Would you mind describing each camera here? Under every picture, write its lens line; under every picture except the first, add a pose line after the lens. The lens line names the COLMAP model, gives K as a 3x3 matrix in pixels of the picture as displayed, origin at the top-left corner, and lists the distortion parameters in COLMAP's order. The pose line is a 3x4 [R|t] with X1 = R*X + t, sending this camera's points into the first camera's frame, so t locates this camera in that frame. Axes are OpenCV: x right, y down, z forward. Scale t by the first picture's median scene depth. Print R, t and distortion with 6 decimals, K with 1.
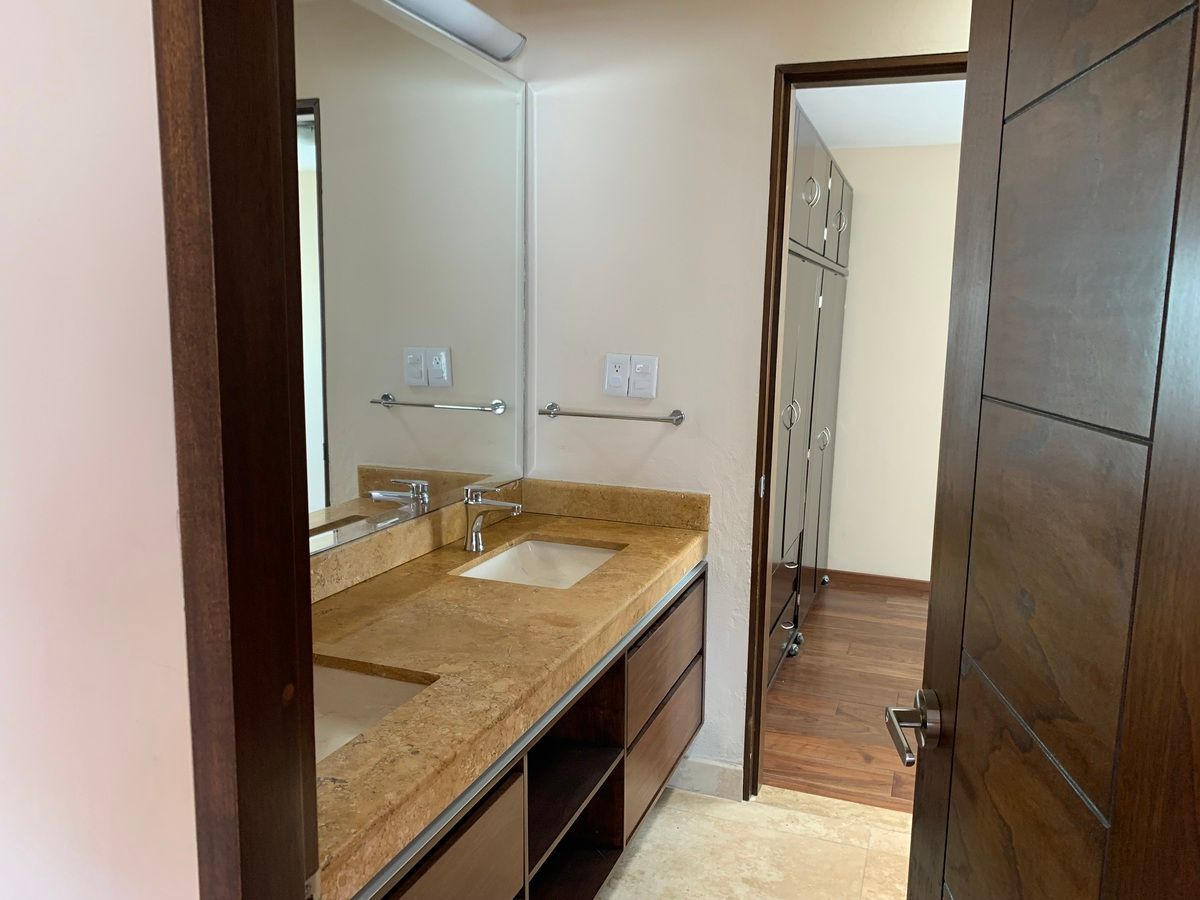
lens RADIAL K [[922.3, 0, 599.0], [0, 922.3, 450.5], [0, 0, 1]] dist [0.056755, -0.059139]
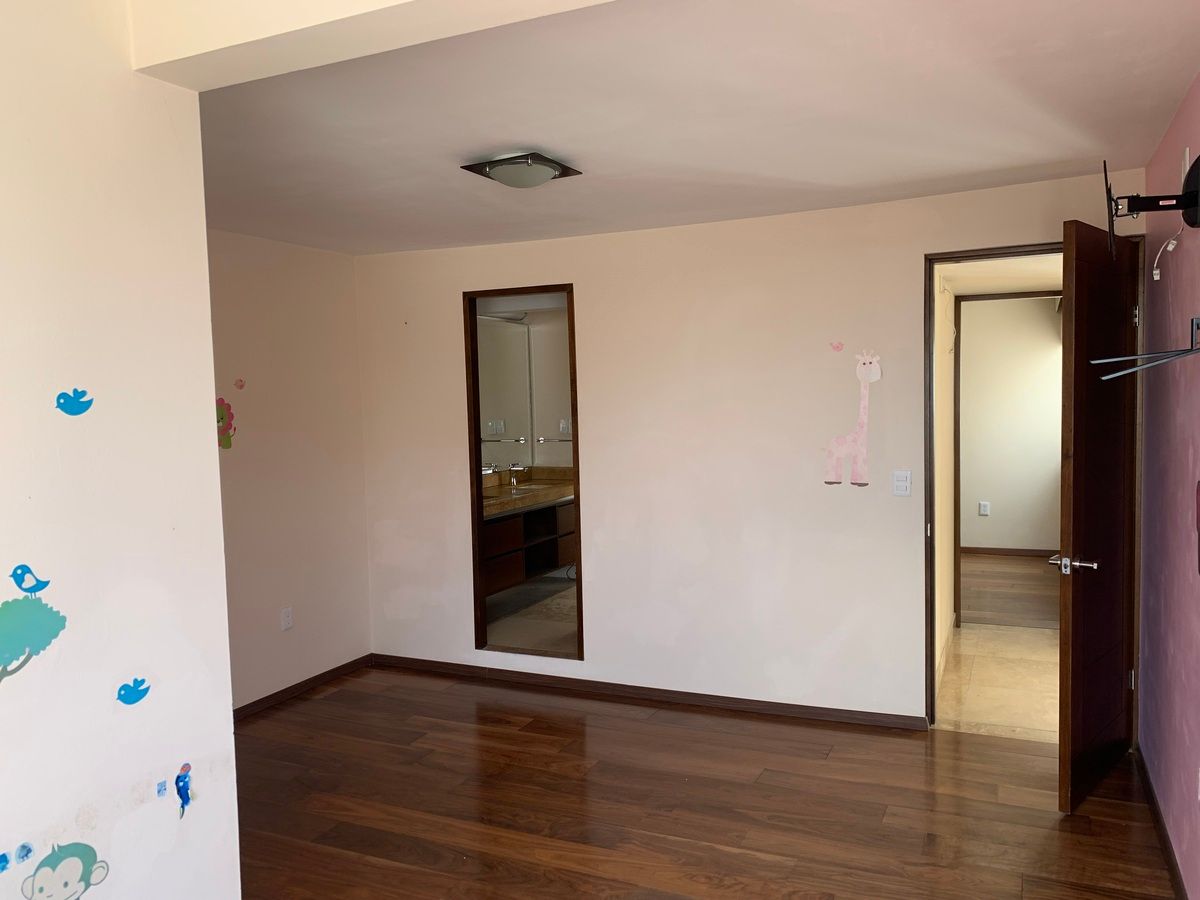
lens RADIAL K [[922.3, 0, 600.5], [0, 922.3, 452.3], [0, 0, 1]] dist [0.056755, -0.059139]
pose [[0.996110, -0.042899, -0.076968, 0.341320], [0.035051, 0.994312, -0.100574, 0.280998], [0.080844, 0.097485, 0.991948, -1.741204]]
